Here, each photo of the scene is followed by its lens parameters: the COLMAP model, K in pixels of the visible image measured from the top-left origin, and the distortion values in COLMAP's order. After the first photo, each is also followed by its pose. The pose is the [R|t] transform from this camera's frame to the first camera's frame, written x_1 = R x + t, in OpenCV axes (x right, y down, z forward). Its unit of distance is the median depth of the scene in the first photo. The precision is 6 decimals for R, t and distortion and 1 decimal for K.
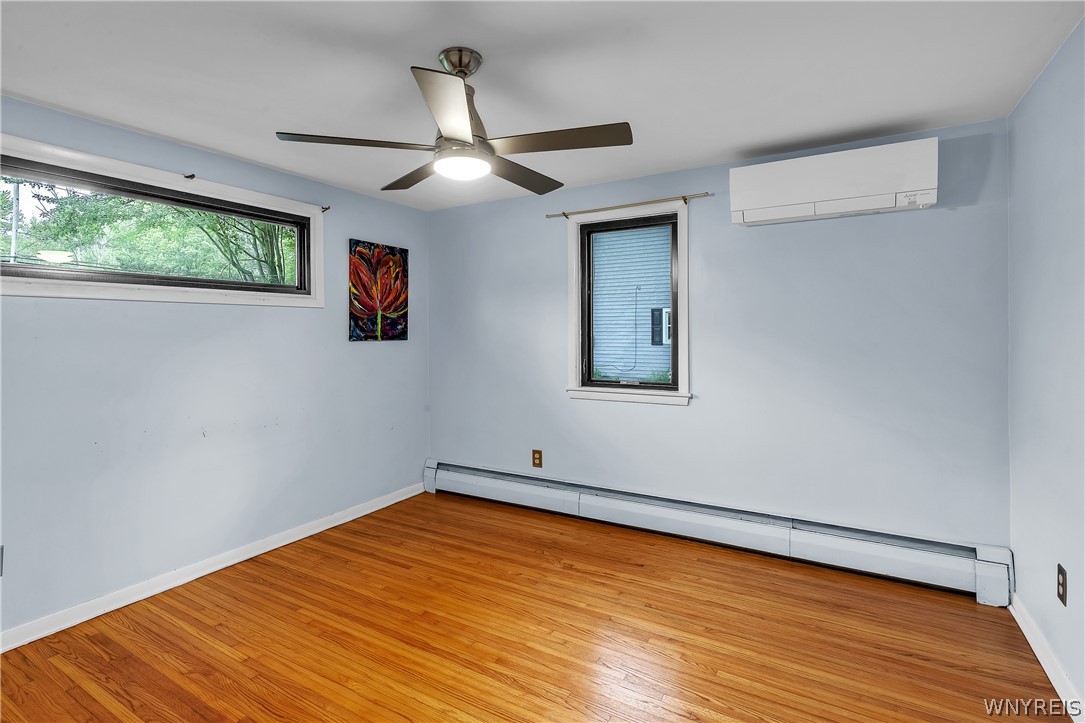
lens RADIAL K [[531.0, 0, 534.4], [0, 531.0, 336.3], [0, 0, 1]] dist [0.005094, 0.000691]
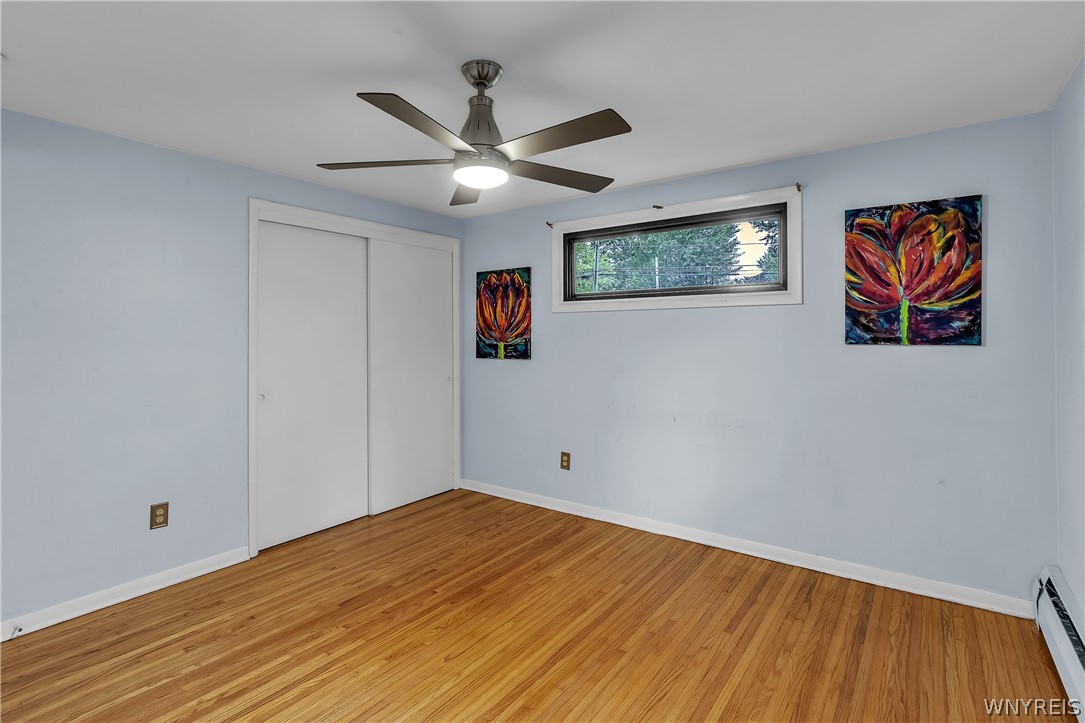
lens RADIAL K [[531.0, 0, 535.8], [0, 531.0, 332.9], [0, 0, 1]] dist [0.005094, 0.000691]
pose [[-0.091345, 0.003441, -0.995813, 0.450662], [-0.001913, 0.999992, 0.003631, -0.009272], [0.995817, 0.002237, -0.091338, 0.611720]]
